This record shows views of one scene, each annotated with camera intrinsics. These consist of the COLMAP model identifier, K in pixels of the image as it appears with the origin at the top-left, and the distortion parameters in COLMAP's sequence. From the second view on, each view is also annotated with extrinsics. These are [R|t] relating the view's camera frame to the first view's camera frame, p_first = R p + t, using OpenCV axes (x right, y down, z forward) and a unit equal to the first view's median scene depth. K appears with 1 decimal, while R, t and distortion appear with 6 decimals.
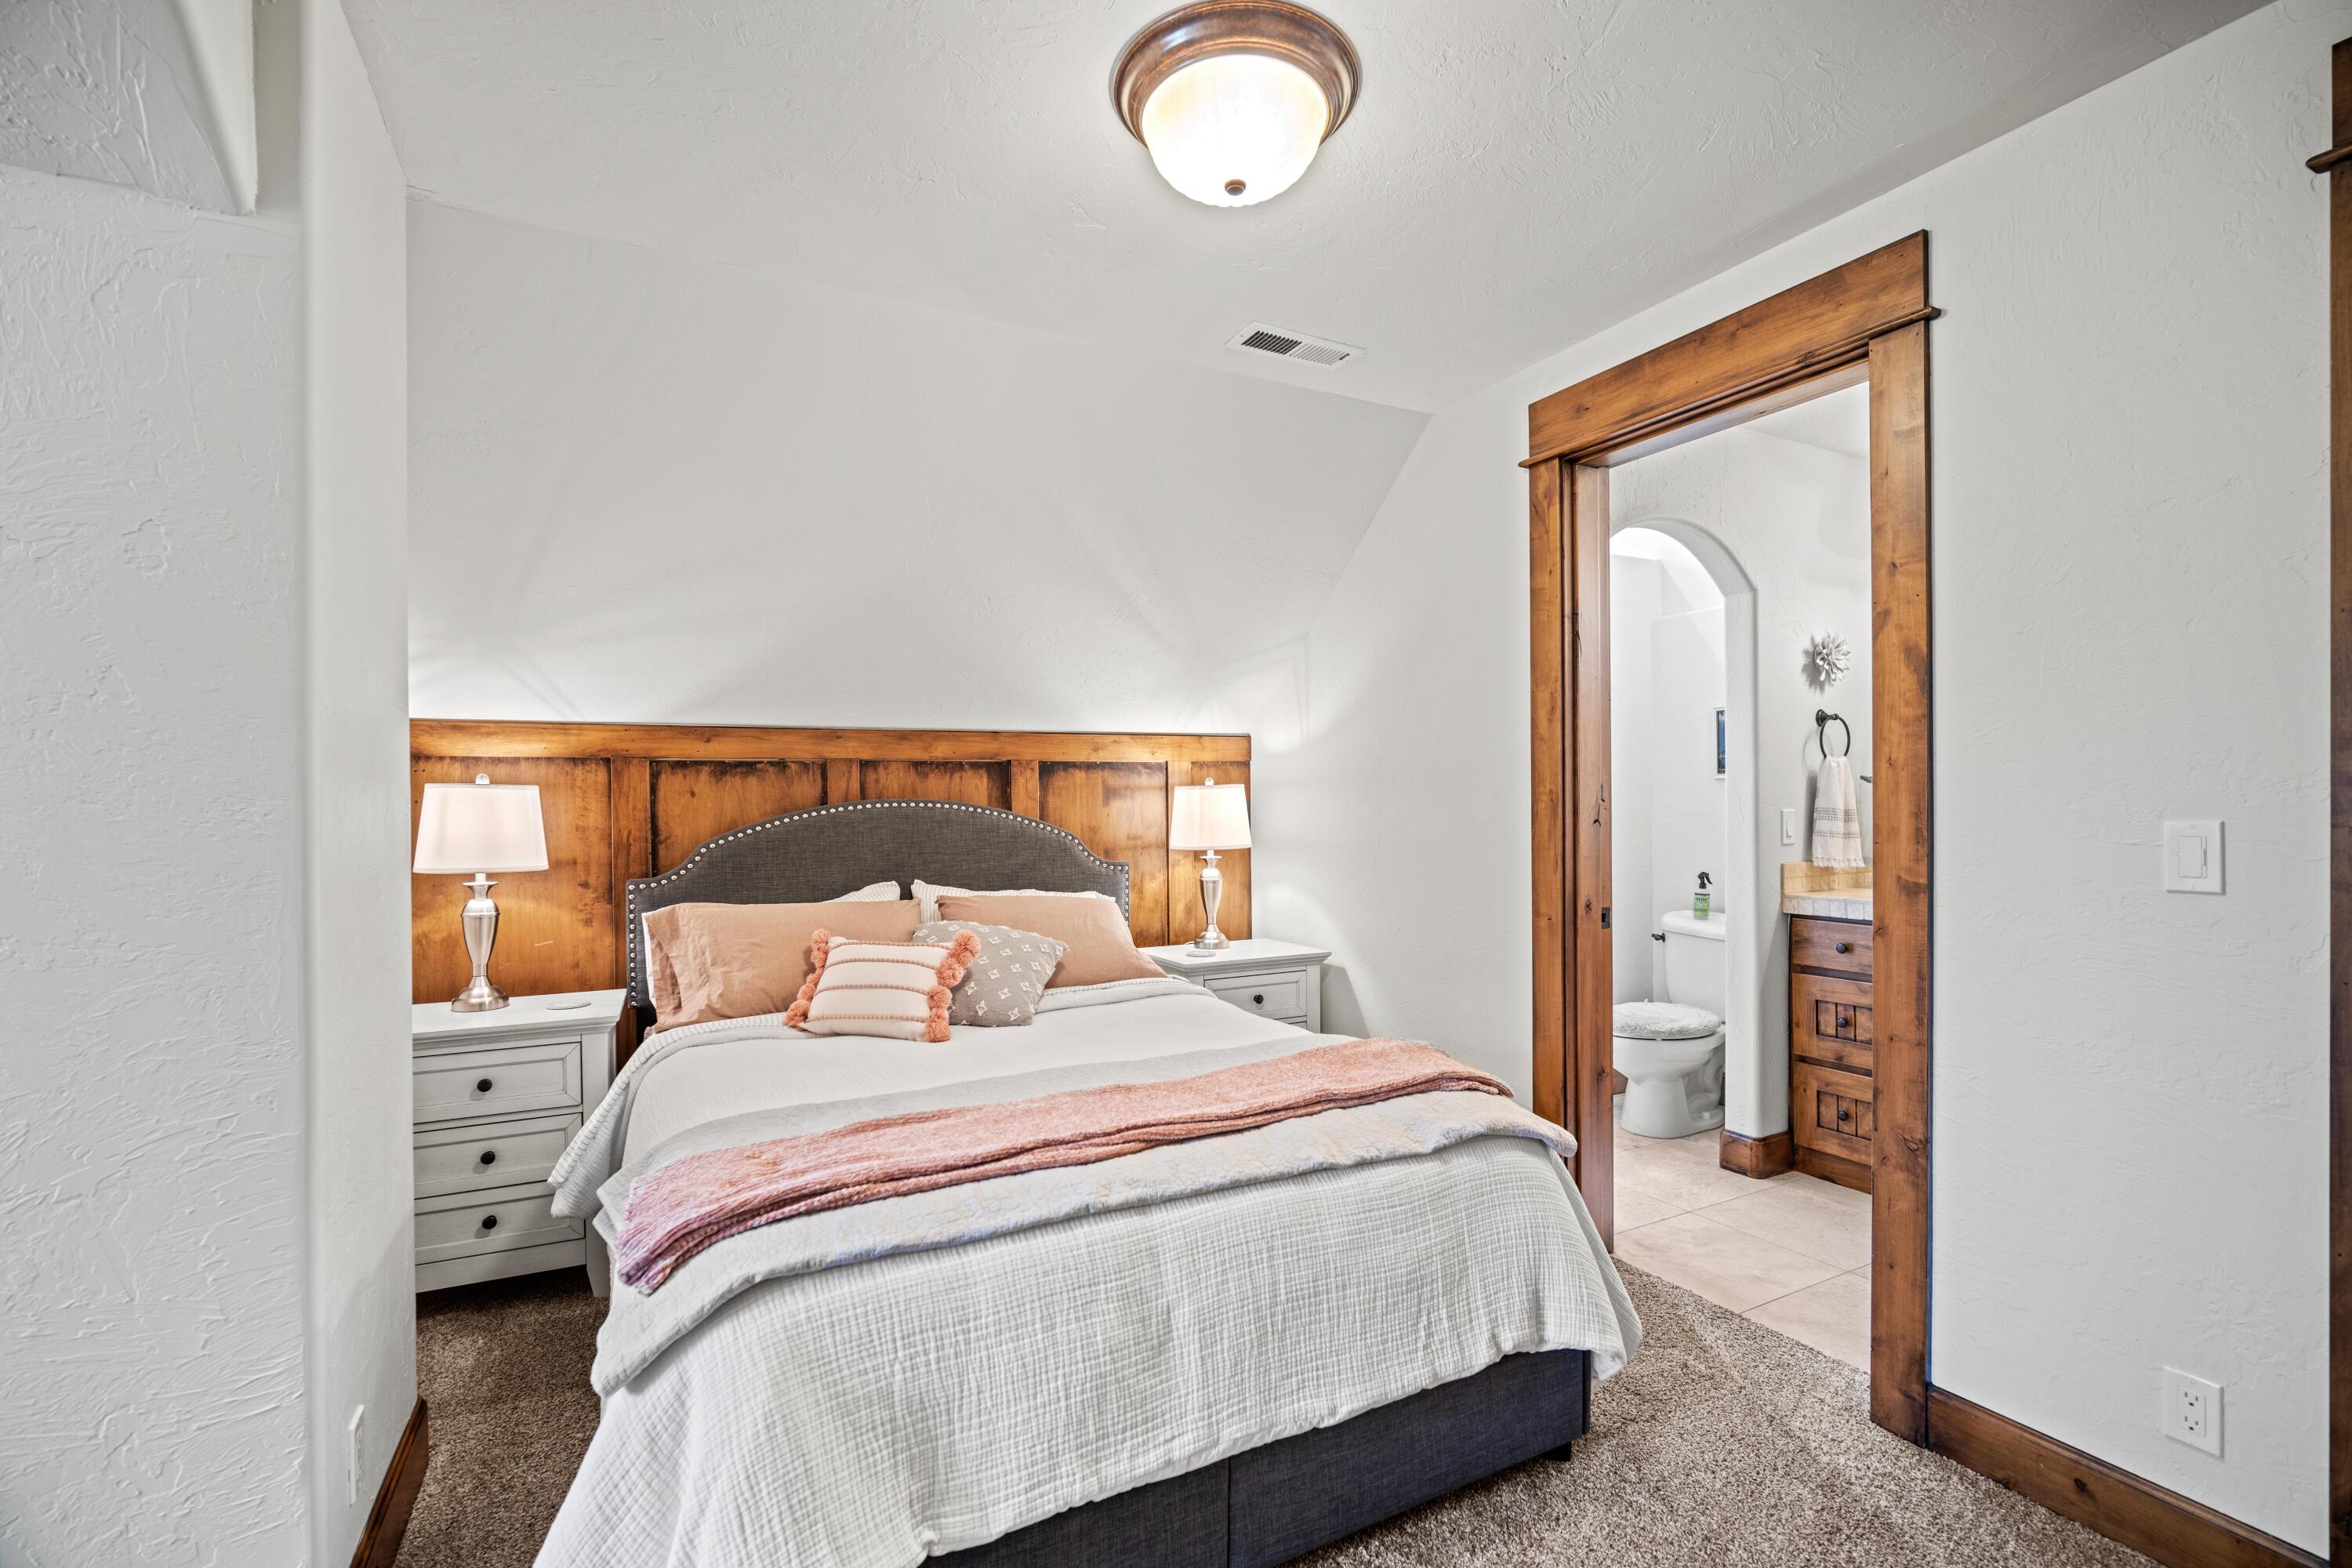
lens RADIAL K [[1038.9, 0, 1177.0], [0, 1038.9, 806.5], [0, 0, 1]] dist [-0.017243, 0.008601]
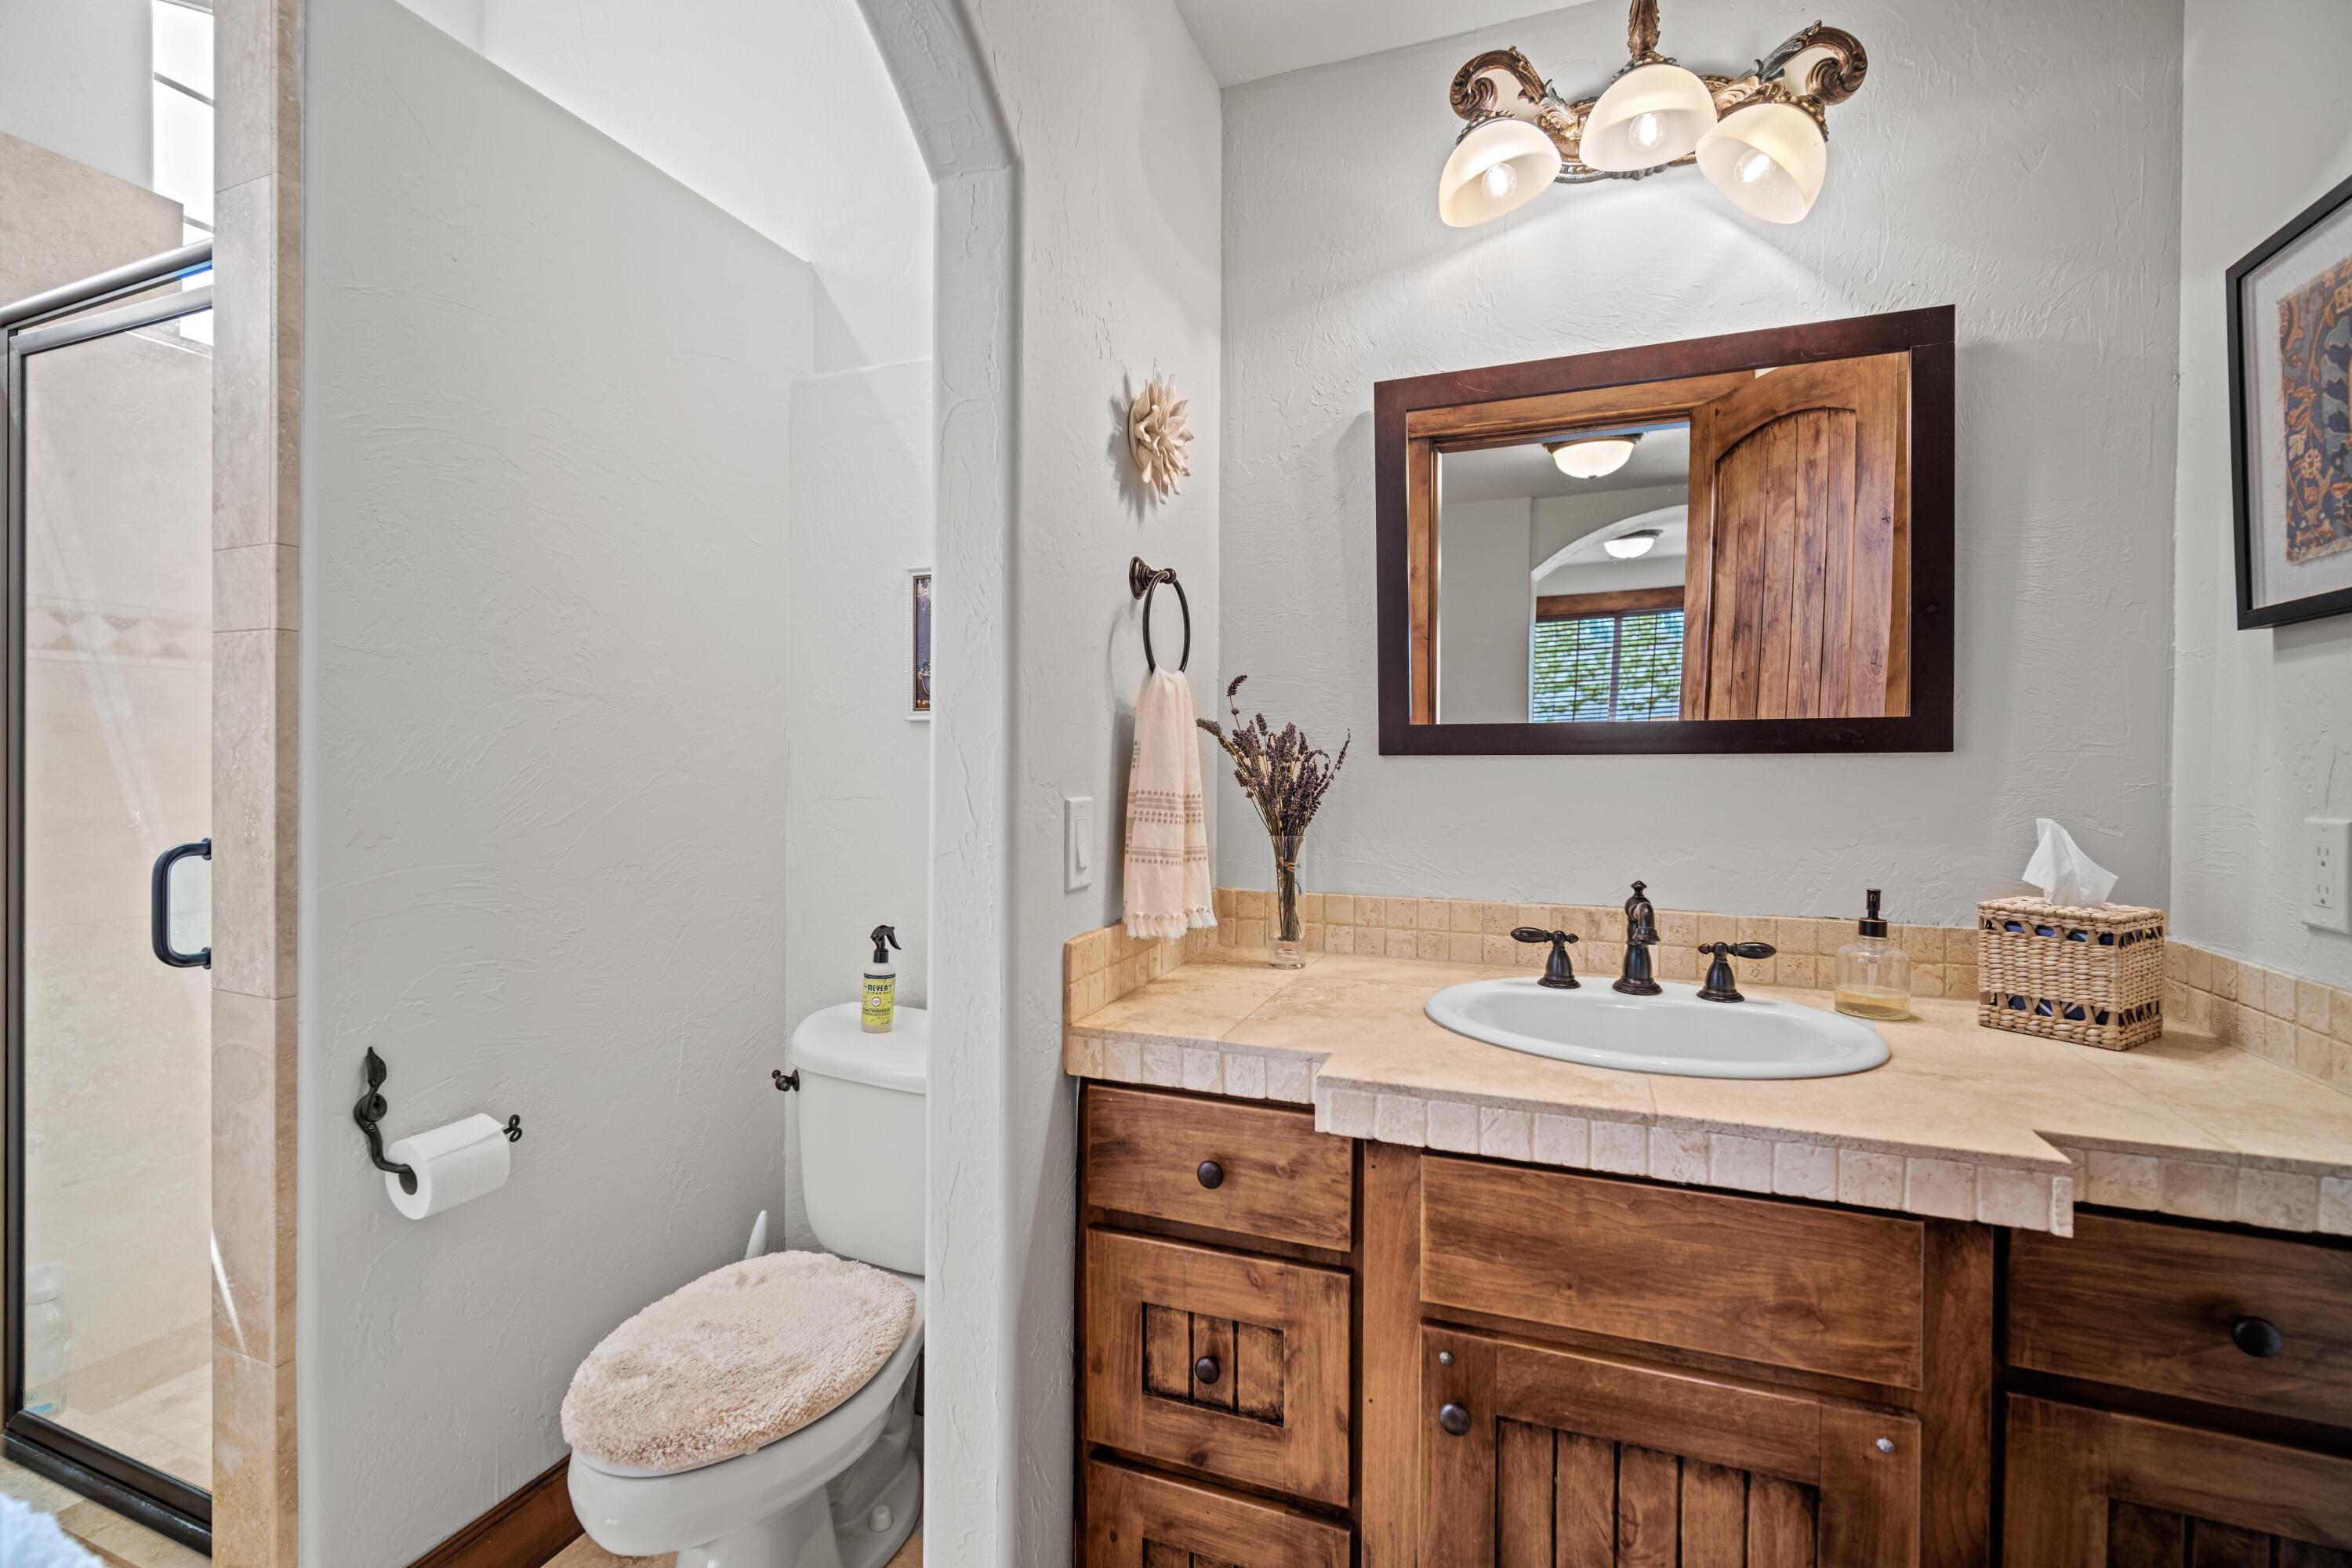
lens RADIAL K [[1036.5, 0, 1167.6], [0, 1036.5, 788.1], [0, 0, 1]] dist [-0.014007, 0.006815]
pose [[0.755199, 0.001346, 0.655494, 0.367925], [-0.015504, 0.999755, 0.015809, -0.007049], [-0.655312, -0.022102, 0.755035, 0.694860]]
